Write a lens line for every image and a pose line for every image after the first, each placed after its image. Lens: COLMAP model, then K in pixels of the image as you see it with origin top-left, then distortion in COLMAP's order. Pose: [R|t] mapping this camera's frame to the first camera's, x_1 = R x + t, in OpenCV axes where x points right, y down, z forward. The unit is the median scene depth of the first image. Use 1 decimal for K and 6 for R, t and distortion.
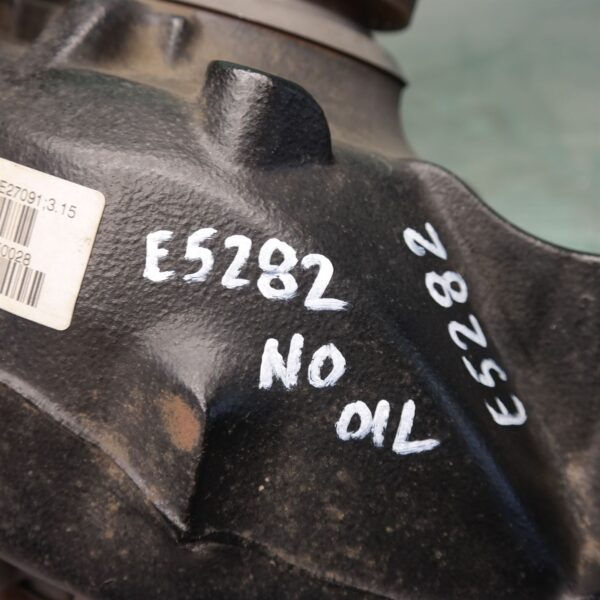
lens RADIAL K [[725.4, 0, 301.0], [0, 725.4, 308.9], [0, 0, 1]] dist [-0.031321, -0.025578]
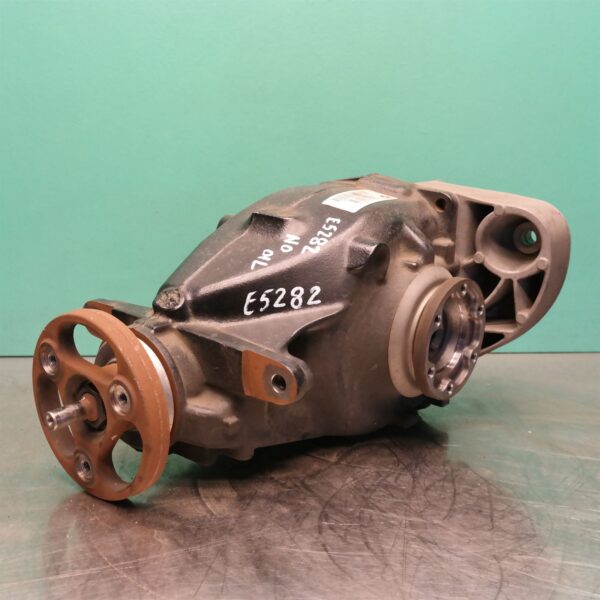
lens RADIAL K [[785.4, 0, 300.0], [0, 785.4, 300.0], [0, 0, 1]] dist [-0.026142, -0.022158]
pose [[-0.335766, 0.679200, -0.652647, 2.495614], [-0.939732, -0.194065, 0.281502, -1.026230], [0.064540, 0.707832, 0.703426, -1.341153]]
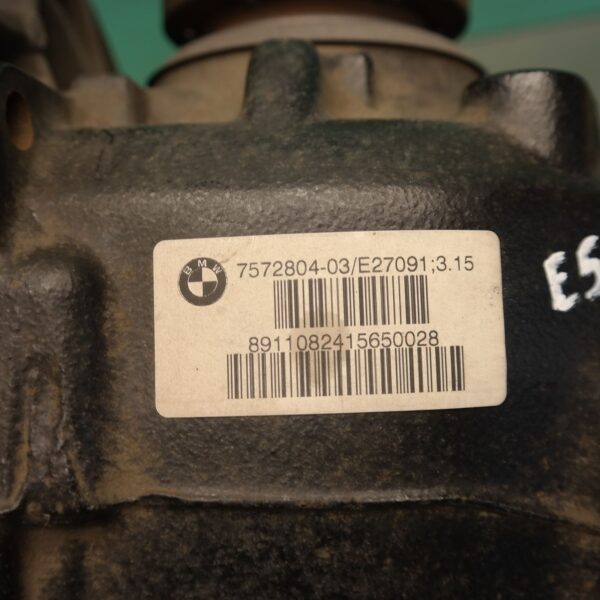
lens RADIAL K [[725.4, 0, 301.0], [0, 725.4, 308.9], [0, 0, 1]] dist [-0.031321, -0.025578]
pose [[0.850235, -0.313148, 0.423130, -0.830621], [0.362859, 0.930979, -0.040132, -0.119102], [-0.381358, 0.187658, 0.905180, 0.320976]]
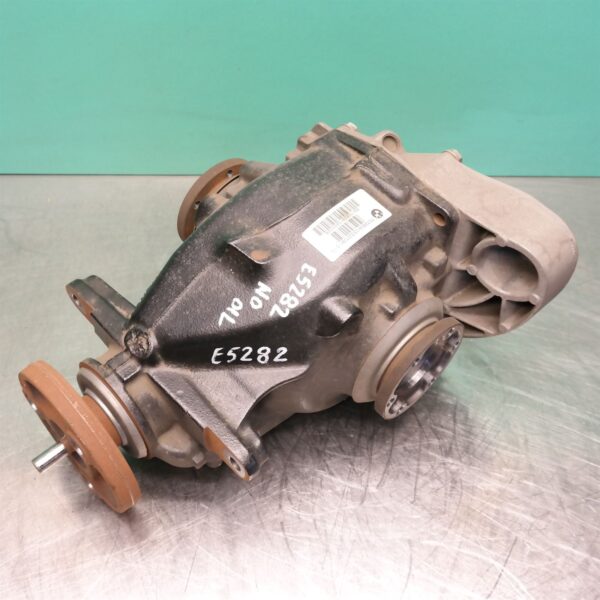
lens RADIAL K [[725.4, 0, 301.0], [0, 725.4, 308.9], [0, 0, 1]] dist [-0.031321, -0.025578]
pose [[-0.430860, 0.895487, -0.111636, 0.326347], [-0.896250, -0.410188, 0.168767, -0.641041], [0.105337, 0.172768, 0.979314, -2.077137]]
